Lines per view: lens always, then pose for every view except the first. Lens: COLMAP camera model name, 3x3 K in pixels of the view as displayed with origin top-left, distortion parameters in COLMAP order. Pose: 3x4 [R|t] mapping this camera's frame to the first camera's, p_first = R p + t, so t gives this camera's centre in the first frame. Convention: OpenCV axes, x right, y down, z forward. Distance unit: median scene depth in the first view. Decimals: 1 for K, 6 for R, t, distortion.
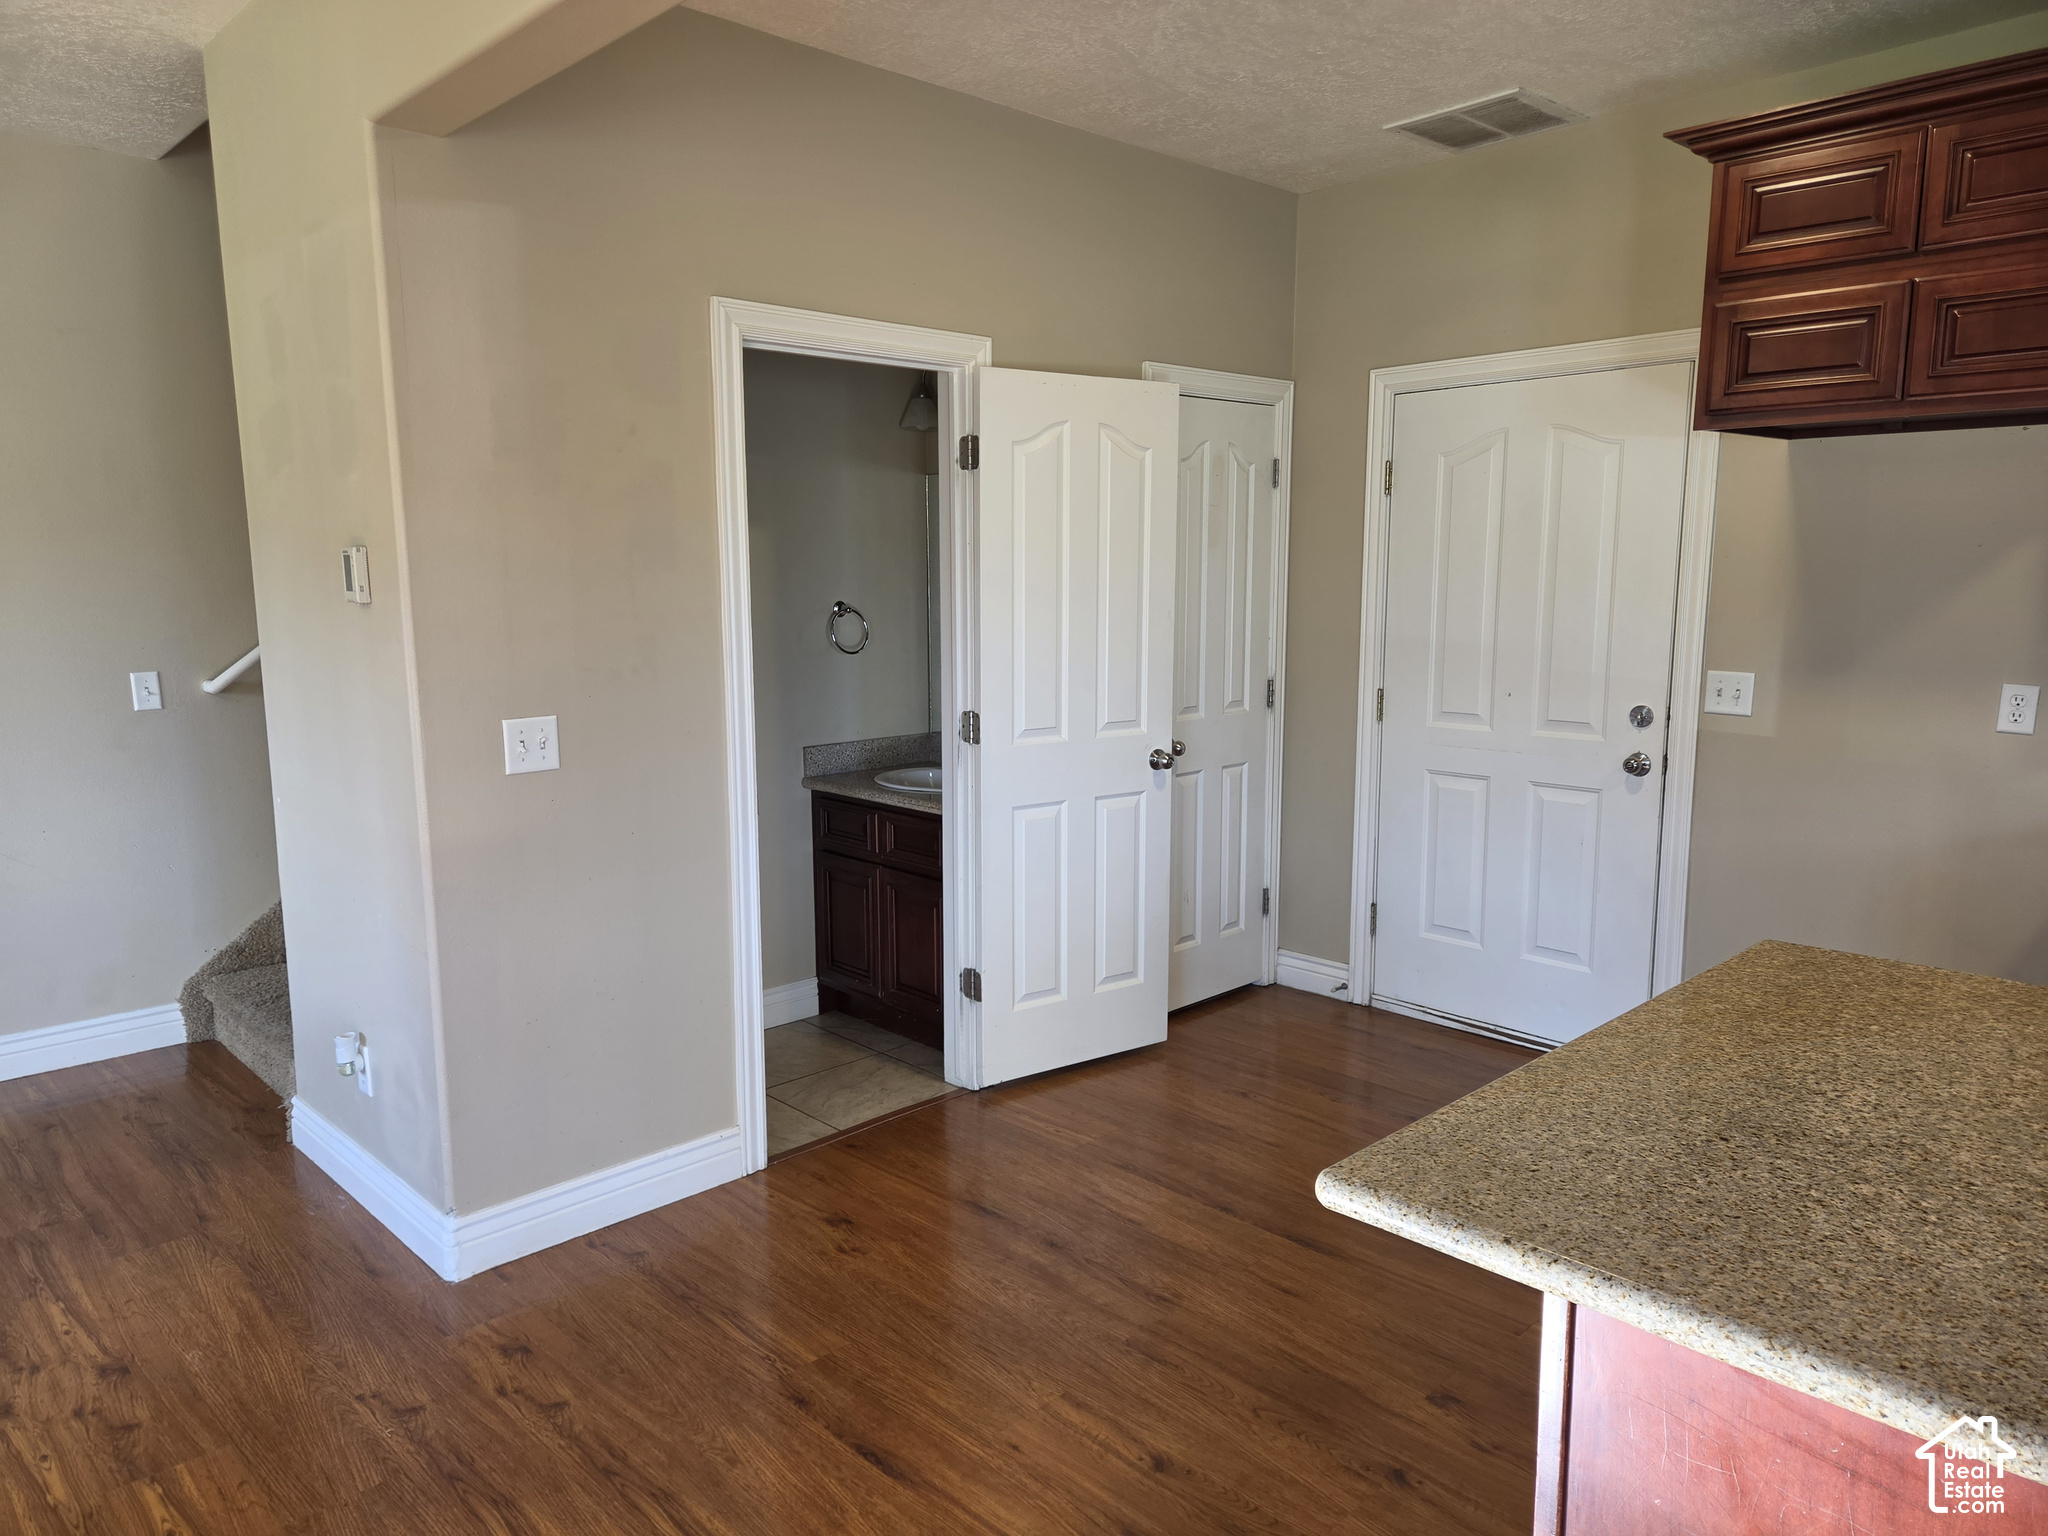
lens RADIAL K [[1376.9, 0, 1020.0], [0, 1376.9, 775.5], [0, 0, 1]] dist [0.020142, -0.000452]
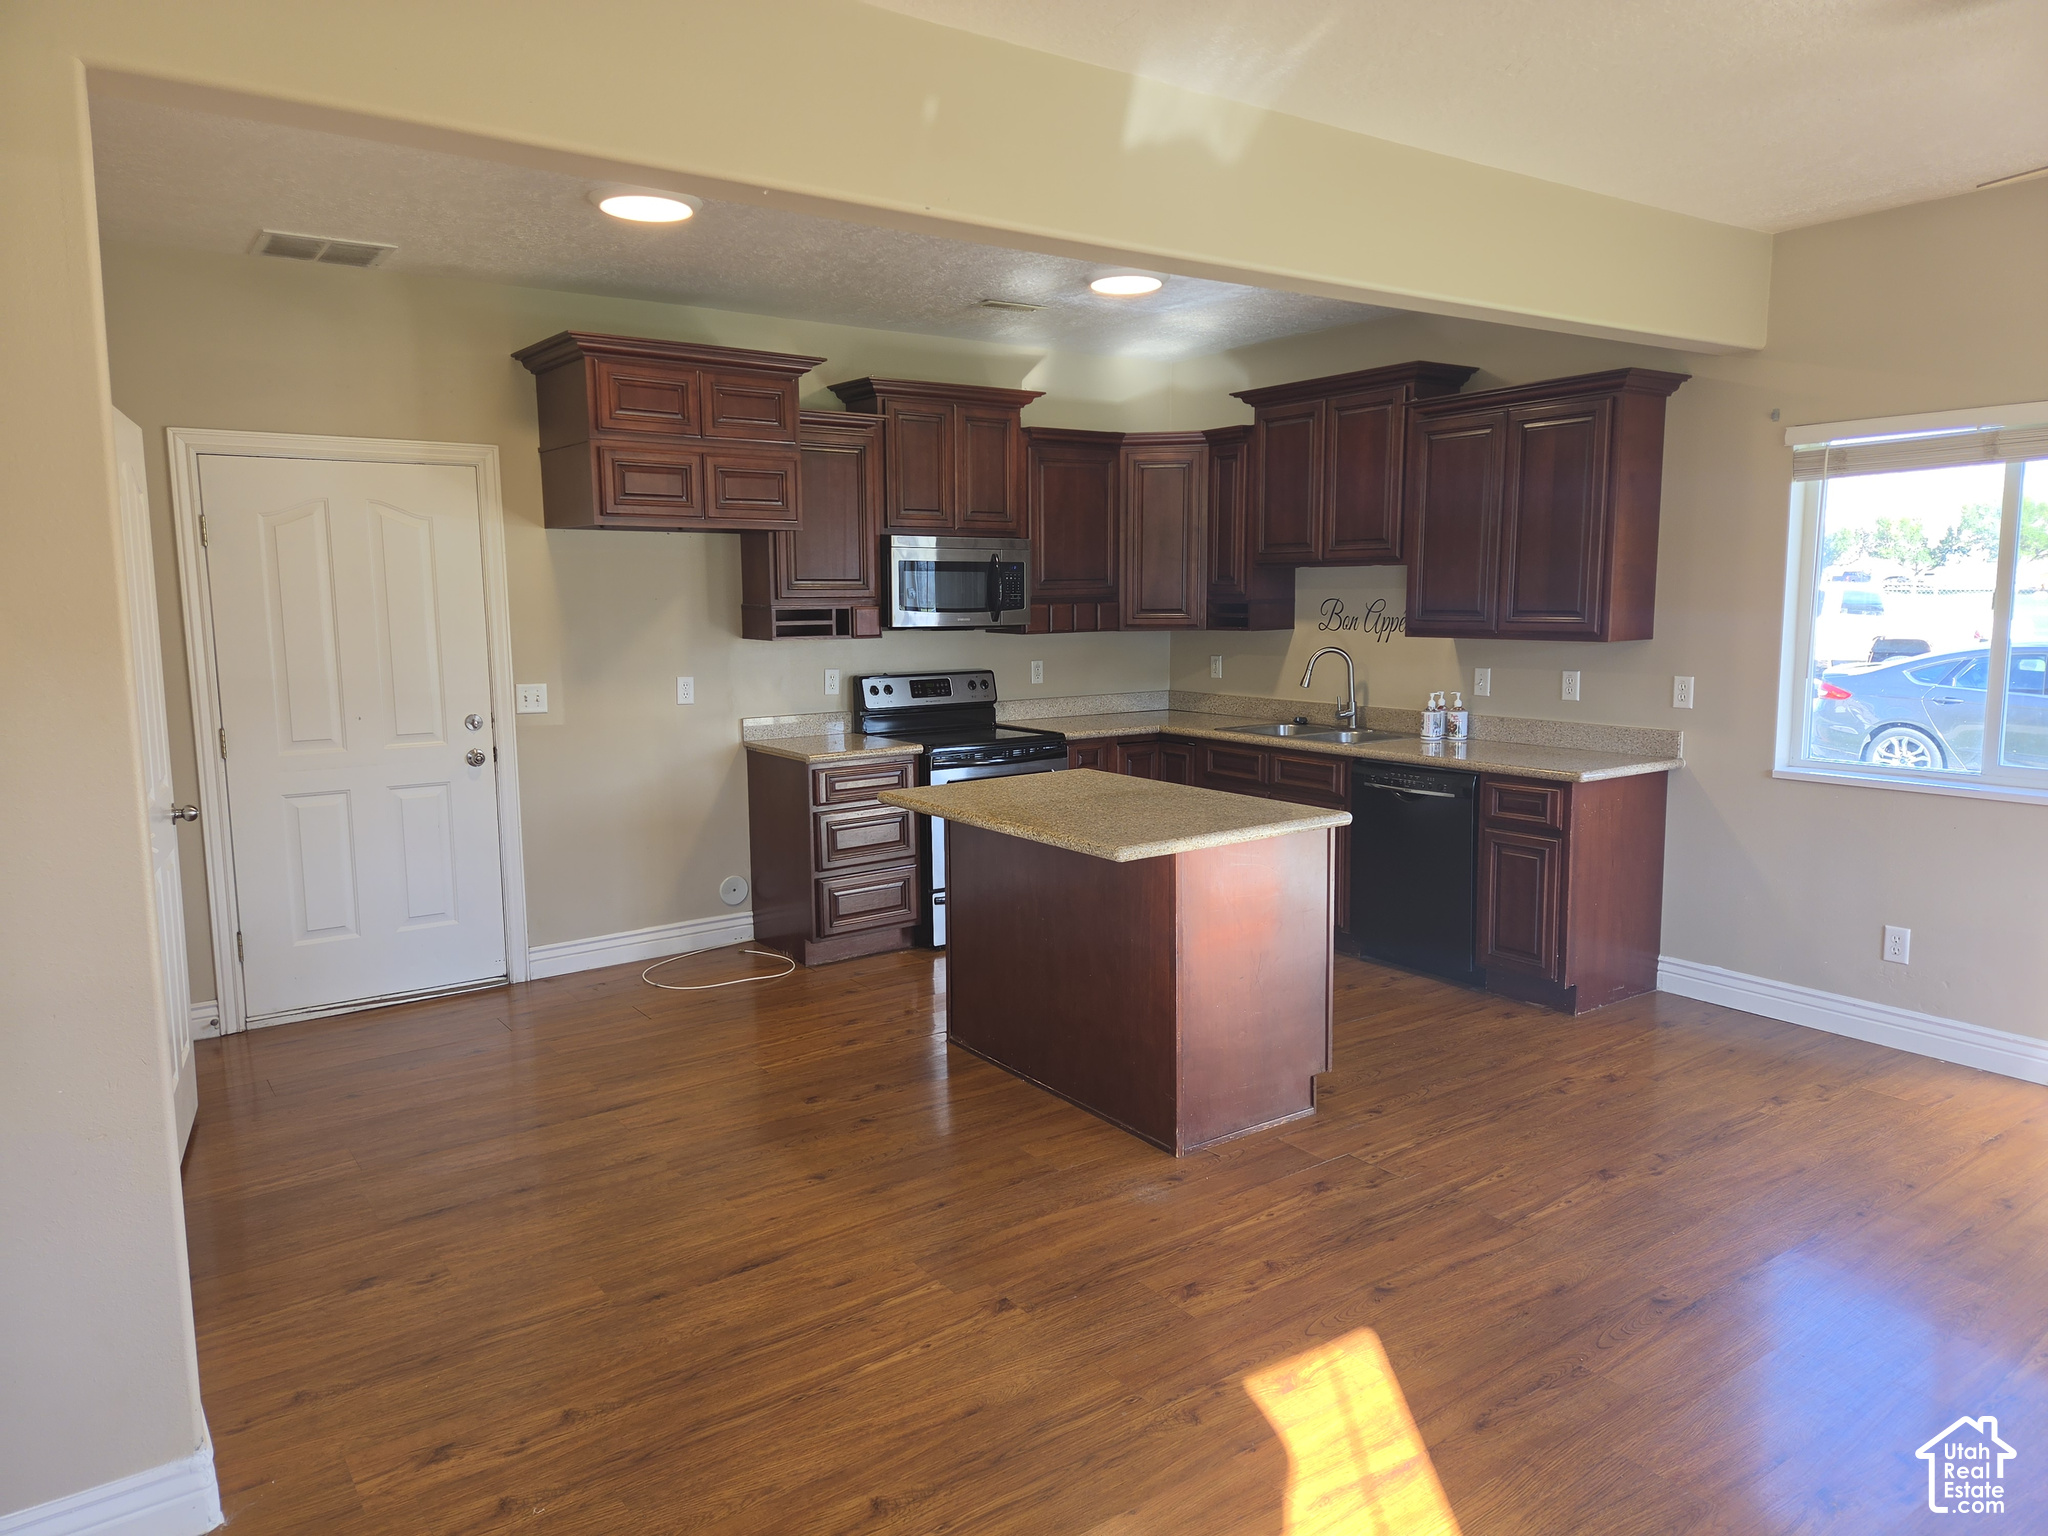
lens RADIAL K [[1376.9, 0, 1021.6], [0, 1376.9, 765.5], [0, 0, 1]] dist [0.020142, -0.000452]
pose [[0.129646, -0.122458, 0.983969, -0.854544], [0.157440, 0.982298, 0.101506, -0.056644], [-0.978981, 0.141757, 0.146631, 0.294908]]
